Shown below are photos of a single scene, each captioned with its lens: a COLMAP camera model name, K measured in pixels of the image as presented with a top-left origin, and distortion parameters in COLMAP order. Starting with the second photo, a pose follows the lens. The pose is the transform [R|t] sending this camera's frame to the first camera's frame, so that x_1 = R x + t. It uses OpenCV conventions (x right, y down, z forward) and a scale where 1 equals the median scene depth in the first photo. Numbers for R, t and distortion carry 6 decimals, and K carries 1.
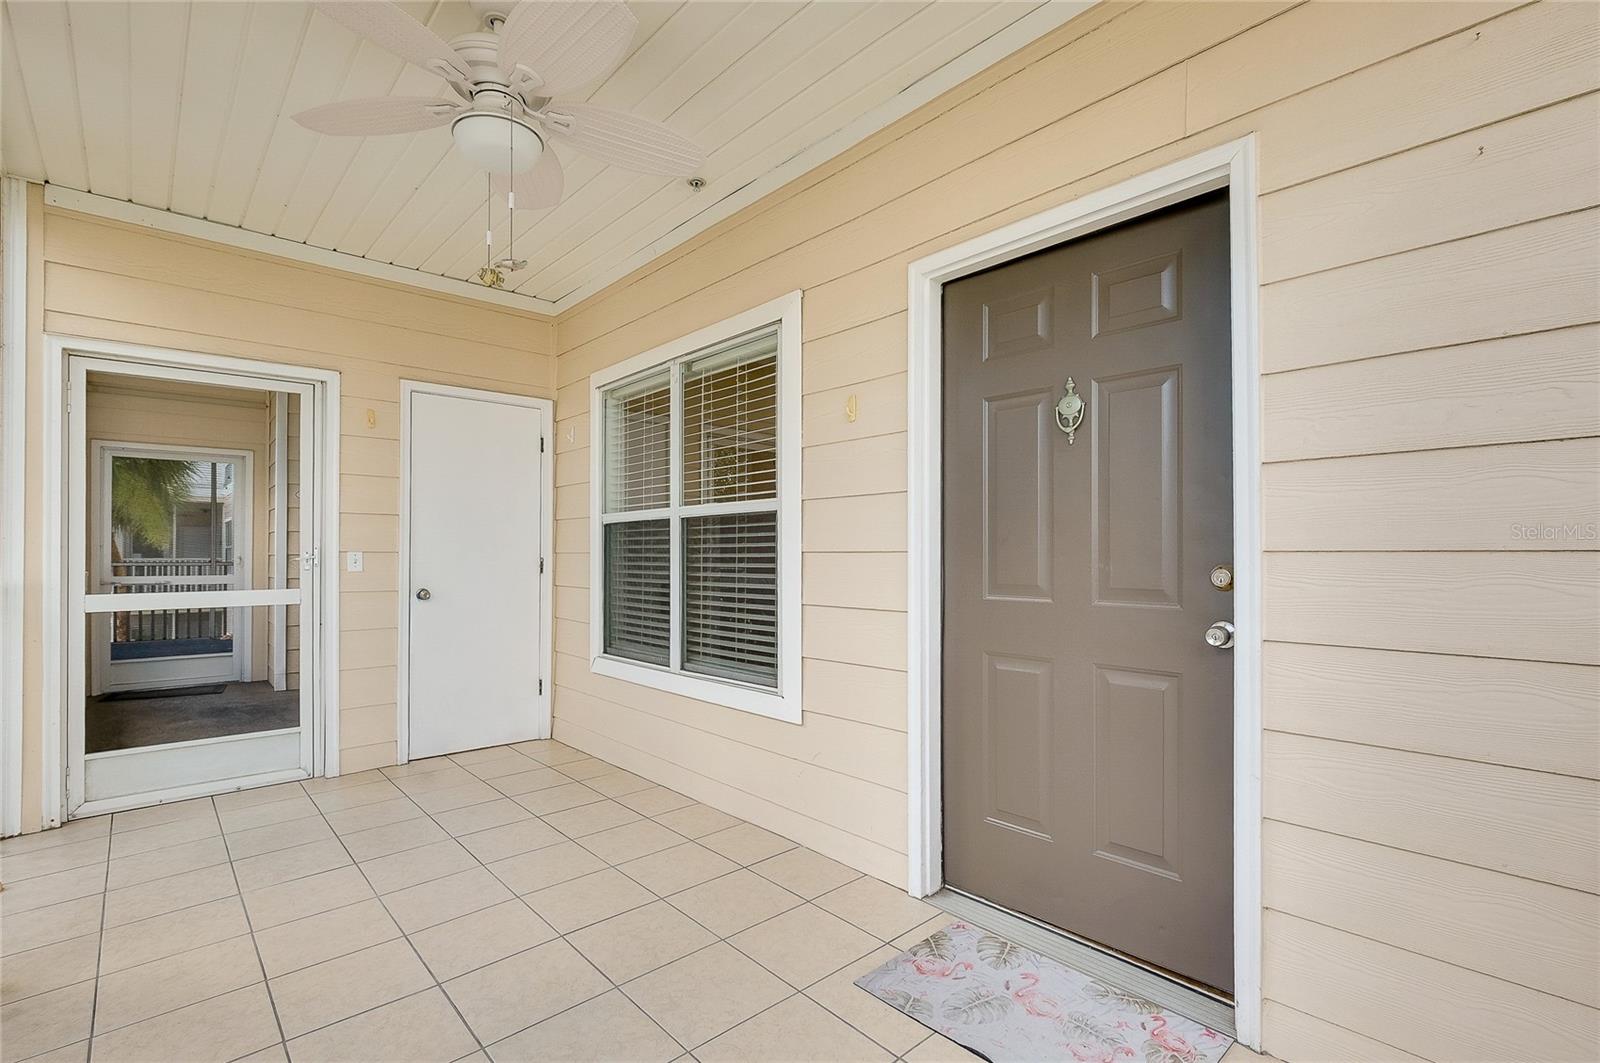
lens RADIAL K [[728.5, 0, 768.7], [0, 728.5, 542.6], [0, 0, 1]] dist [0.010465, 0.000842]
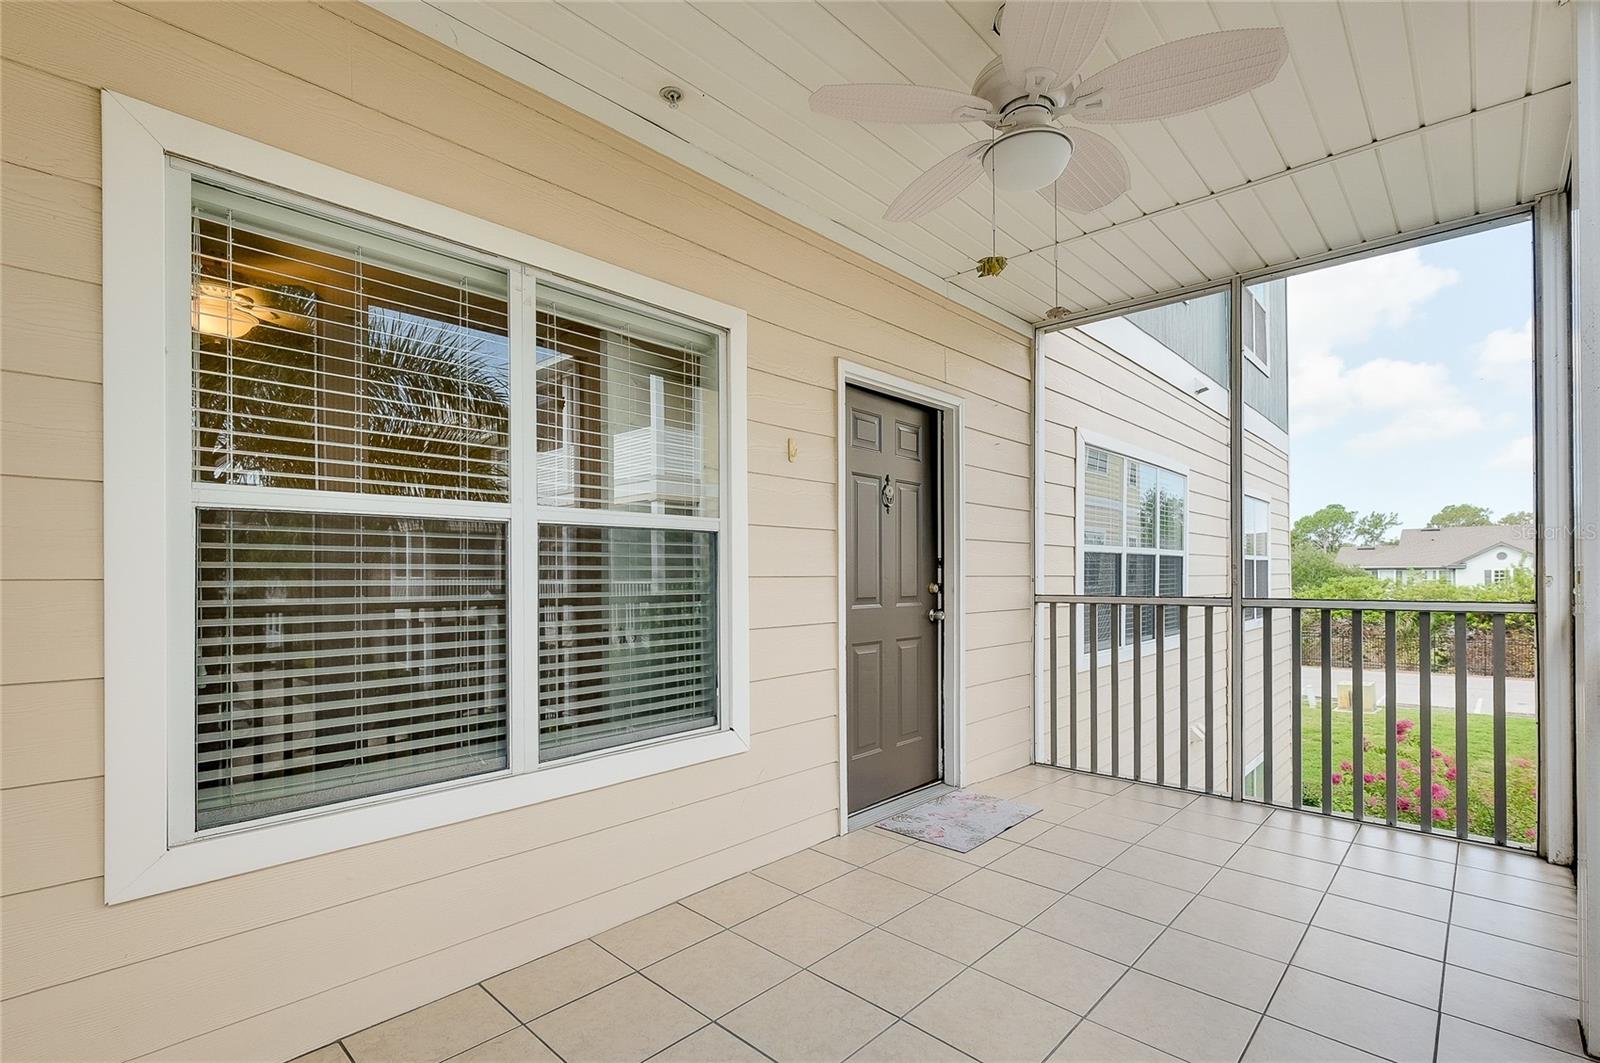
lens RADIAL K [[728.5, 0, 823.5], [0, 728.5, 576.3], [0, 0, 1]] dist [0.010465, 0.000842]
pose [[-0.105503, 0.003441, 0.994413, -0.861356], [-0.006415, 0.999971, -0.004141, 0.014487], [-0.994398, -0.006816, -0.105477, 0.905555]]
